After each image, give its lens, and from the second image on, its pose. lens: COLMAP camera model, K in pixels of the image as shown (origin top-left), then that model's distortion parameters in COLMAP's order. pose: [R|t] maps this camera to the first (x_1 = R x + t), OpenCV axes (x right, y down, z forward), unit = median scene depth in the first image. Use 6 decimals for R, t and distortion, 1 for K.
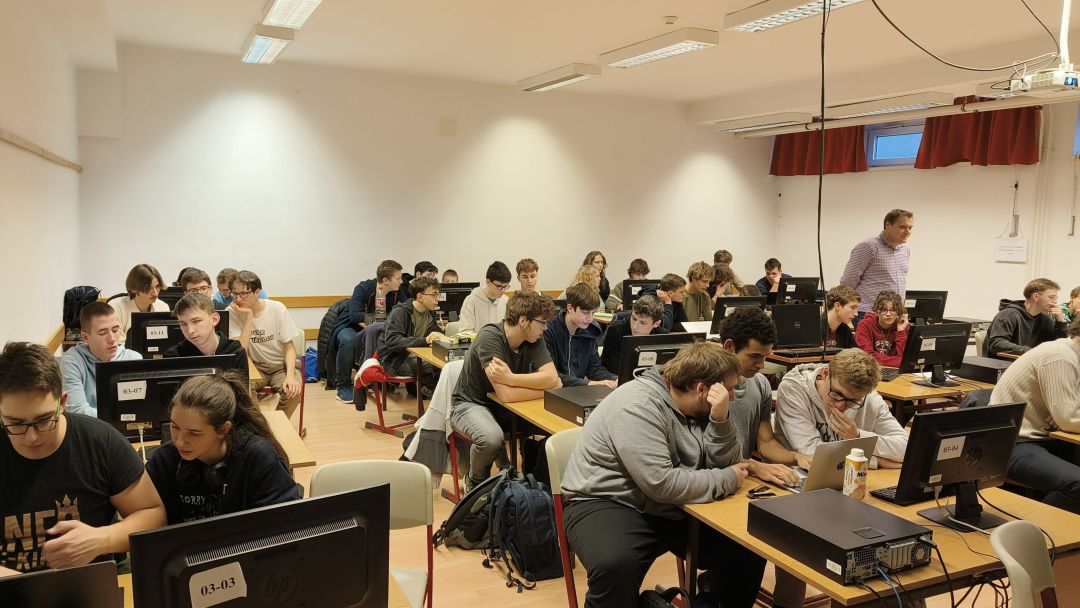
lens RADIAL K [[783.5, 0, 516.0], [0, 783.5, 299.5], [0, 0, 1]] dist [0.039260, -0.001311]
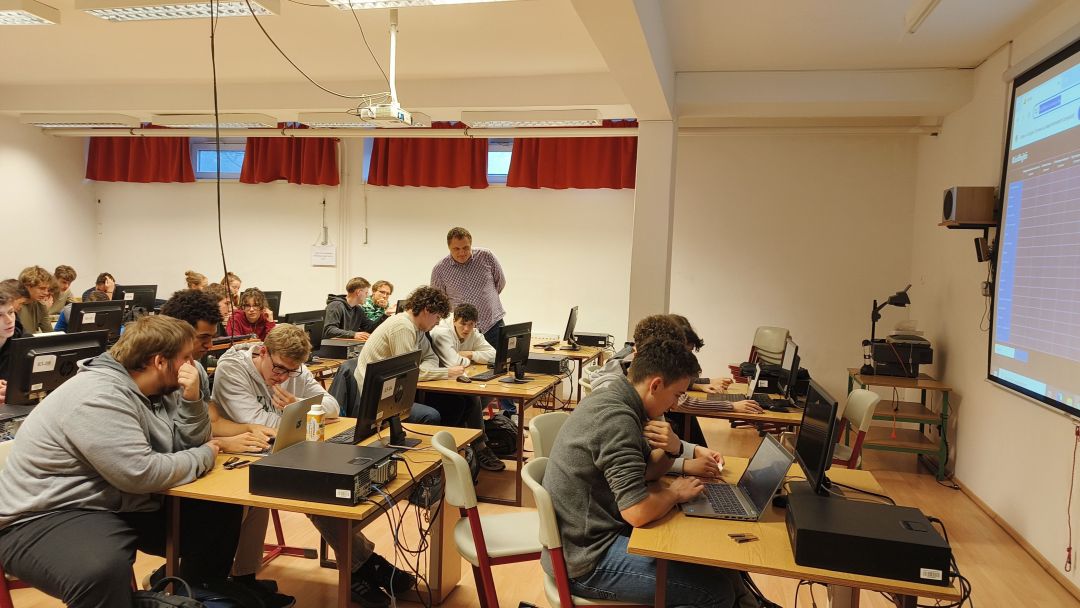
lens RADIAL K [[785.0, 0, 540.0], [0, 785.0, 304.0], [0, 0, 1]] dist [0.004014, 0.000389]
pose [[0.607303, -0.041316, 0.793395, -0.185343], [0.065509, 0.997850, 0.001818, 0.044556], [-0.791765, 0.050870, 0.608704, 0.034242]]
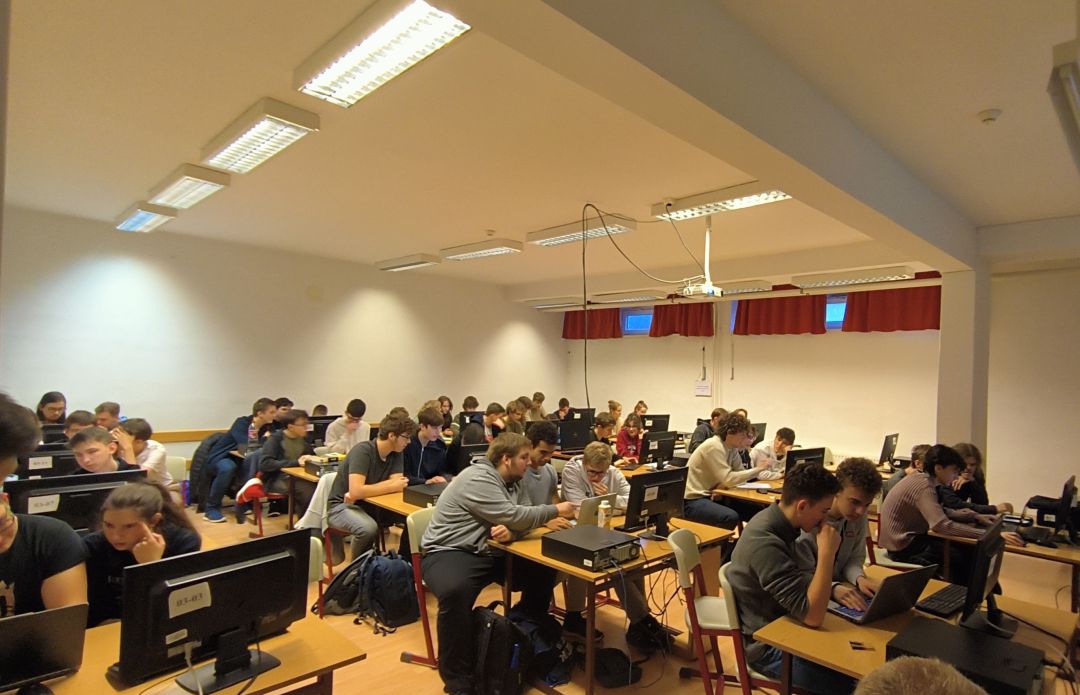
lens RADIAL K [[640.5, 0, 623.7], [0, 640.5, 358.1], [0, 0, 1]] dist [-0.005566, -0.001942]
pose [[0.923960, 0.012765, 0.382276, -0.038058], [0.034486, 0.992592, -0.116497, 0.033974], [-0.380931, 0.120822, 0.916675, -0.210071]]
